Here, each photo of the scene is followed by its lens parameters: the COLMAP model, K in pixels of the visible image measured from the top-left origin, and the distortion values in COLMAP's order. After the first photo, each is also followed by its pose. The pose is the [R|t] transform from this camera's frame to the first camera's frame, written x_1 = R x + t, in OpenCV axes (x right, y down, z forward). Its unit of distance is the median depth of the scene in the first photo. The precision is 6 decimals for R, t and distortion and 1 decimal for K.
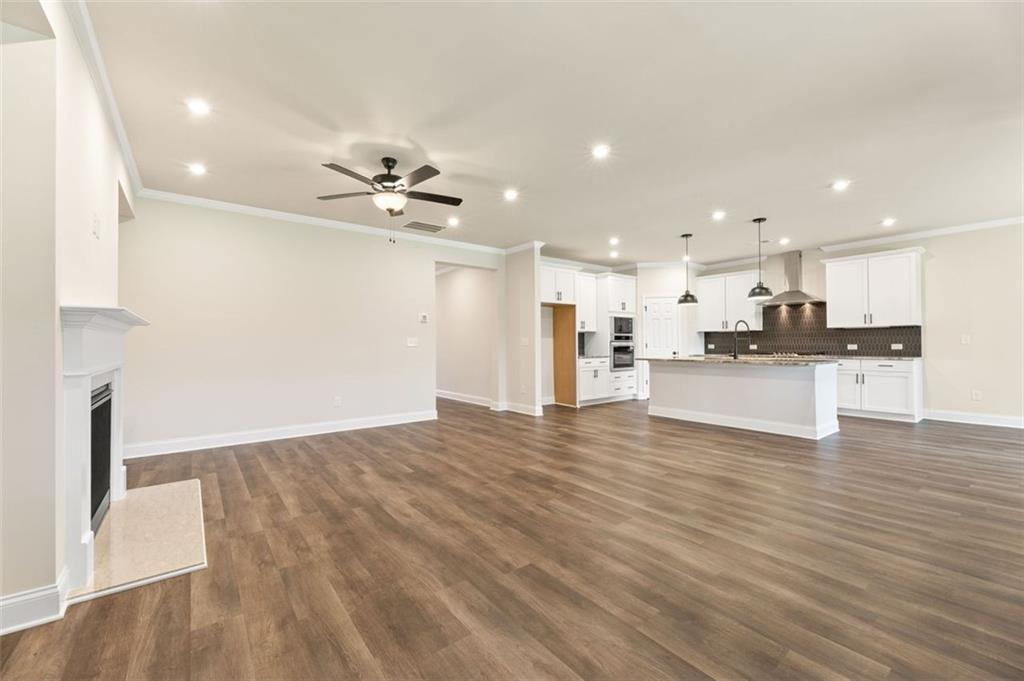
lens RADIAL K [[411.8, 0, 507.1], [0, 411.8, 340.9], [0, 0, 1]] dist [-0.002959, 0.001504]
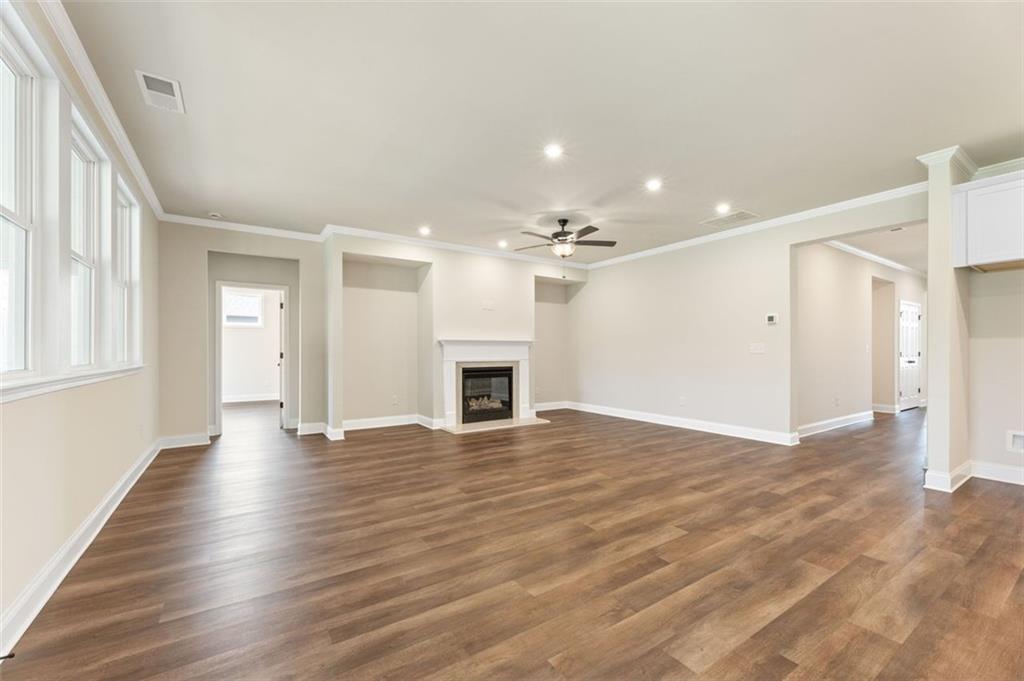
lens RADIAL K [[411.8, 0, 503.8], [0, 411.8, 349.7], [0, 0, 1]] dist [-0.002959, 0.001504]
pose [[-0.075434, 0.004078, -0.997142, 0.602218], [0.011510, 0.999929, 0.003218, -0.001513], [0.997084, -0.011235, -0.075475, 0.478379]]
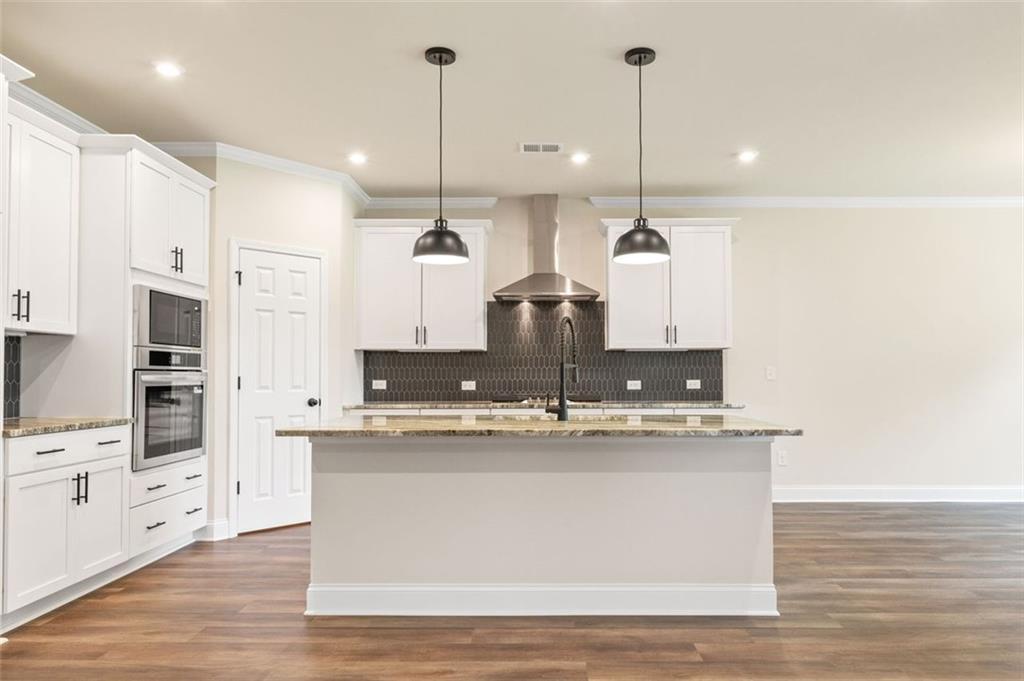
lens RADIAL K [[655.9, 0, 540.0], [0, 655.9, 359.3], [0, 0, 1]] dist [0.003841, -0.002961]
pose [[0.610171, 0.025883, 0.791847, 0.062559], [-0.008297, 0.999620, -0.026281, 0.004458], [-0.792226, 0.009466, 0.610154, 0.554509]]
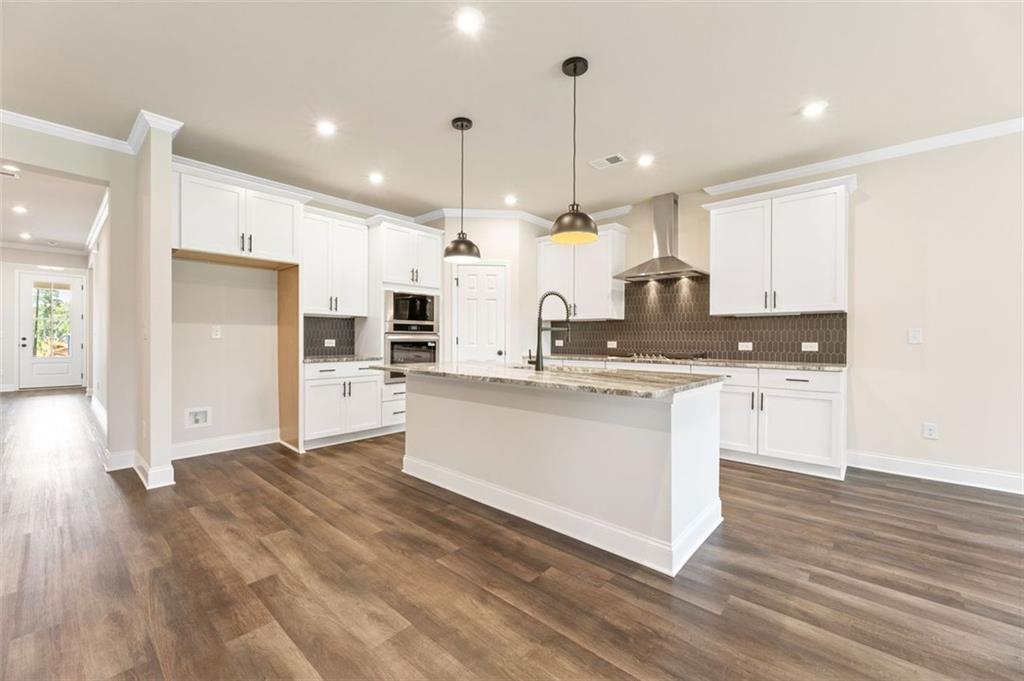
lens RADIAL K [[411.8, 0, 507.5], [0, 411.8, 340.4], [0, 0, 1]] dist [-0.002959, 0.001504]
pose [[0.982533, 0.010566, 0.185787, 0.362083], [-0.012907, 0.999852, 0.011390, 0.003283], [-0.185639, -0.013589, 0.982524, 0.445639]]
